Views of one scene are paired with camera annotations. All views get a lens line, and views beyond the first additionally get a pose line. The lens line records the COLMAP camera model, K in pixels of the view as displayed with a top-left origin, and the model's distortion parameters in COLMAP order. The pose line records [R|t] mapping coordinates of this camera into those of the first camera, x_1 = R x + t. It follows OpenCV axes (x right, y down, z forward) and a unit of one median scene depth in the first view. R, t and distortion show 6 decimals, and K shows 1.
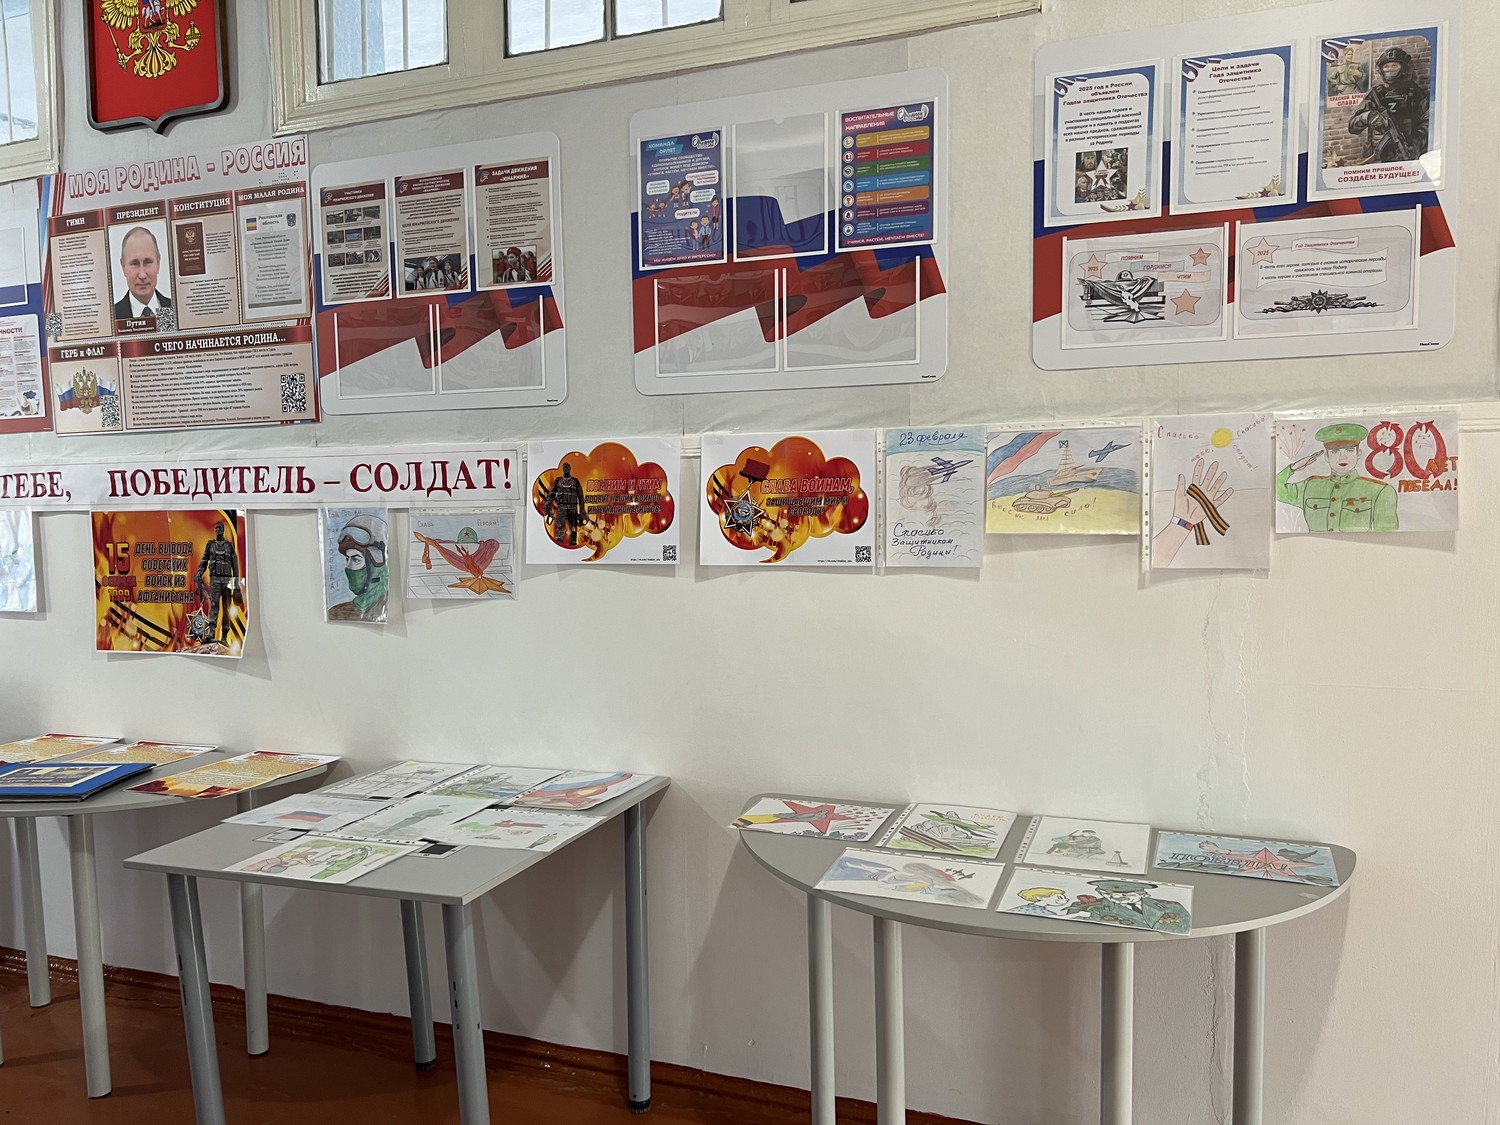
lens RADIAL K [[1144.1, 0, 750.0], [0, 1144.1, 562.5], [0, 0, 1]] dist [0.058179, -0.071359]
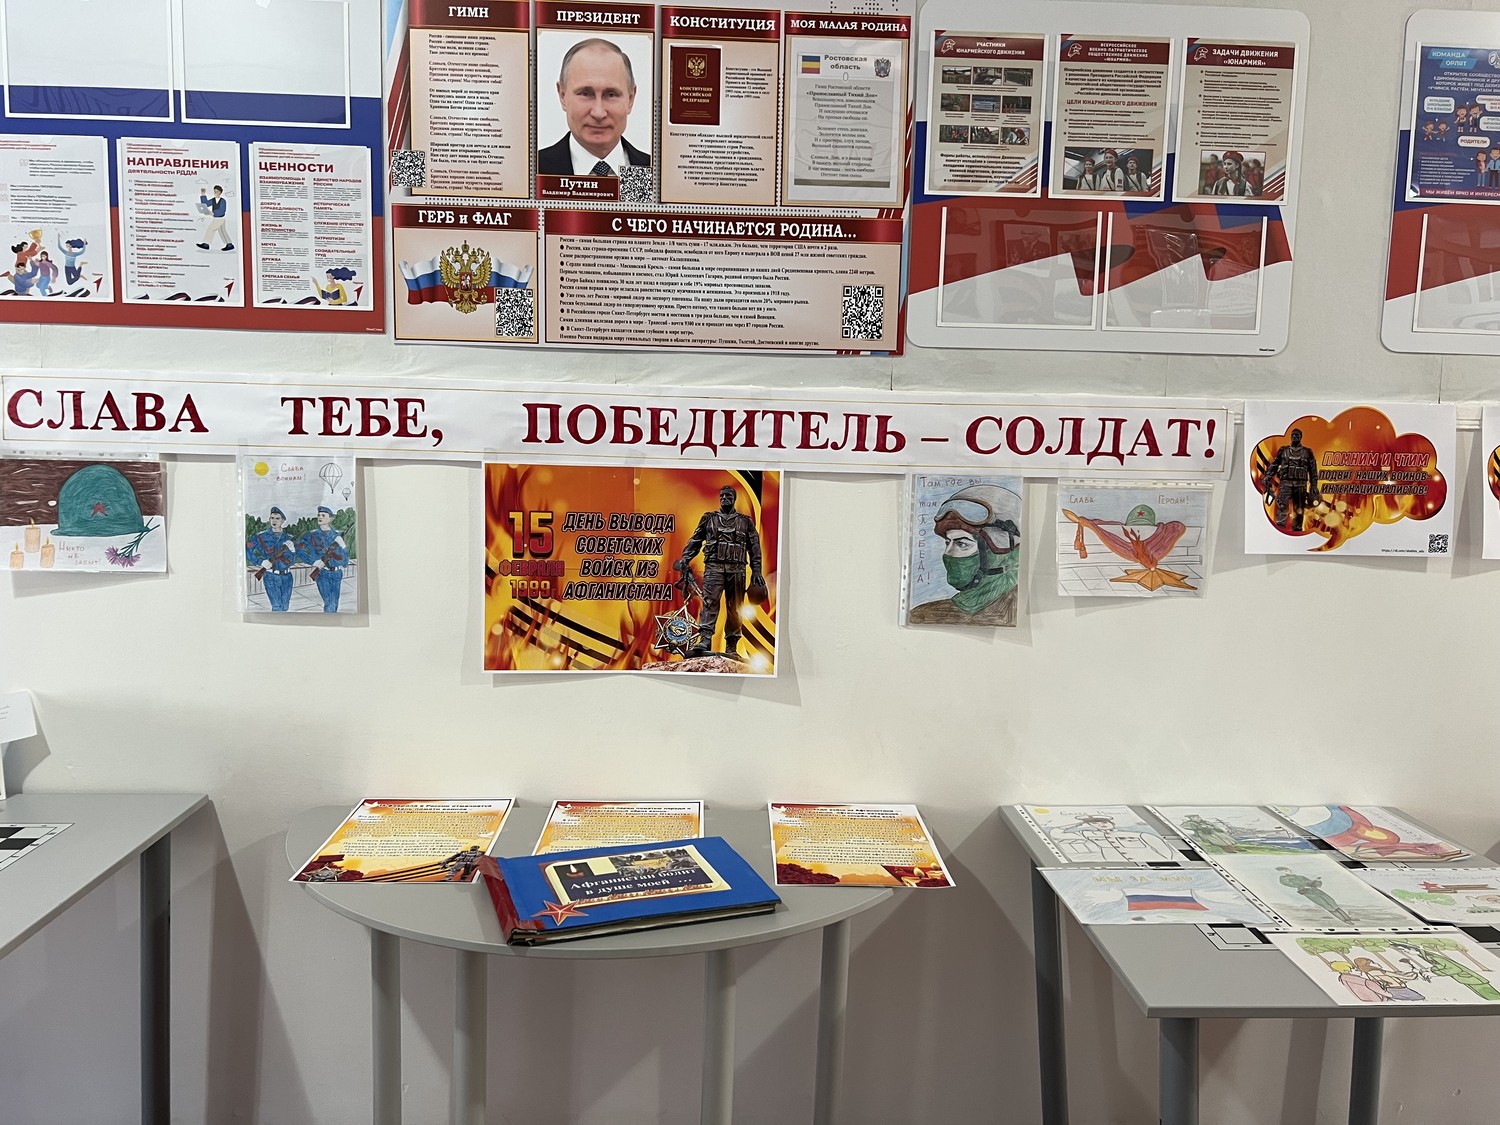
lens RADIAL K [[1144.1, 0, 750.0], [0, 1144.1, 562.5], [0, 0, 1]] dist [0.058179, -0.071359]
pose [[0.916151, 0.003095, 0.400820, -0.795336], [-0.016563, 0.999408, 0.030141, -0.010637], [-0.400490, -0.034253, 0.915661, 0.384299]]
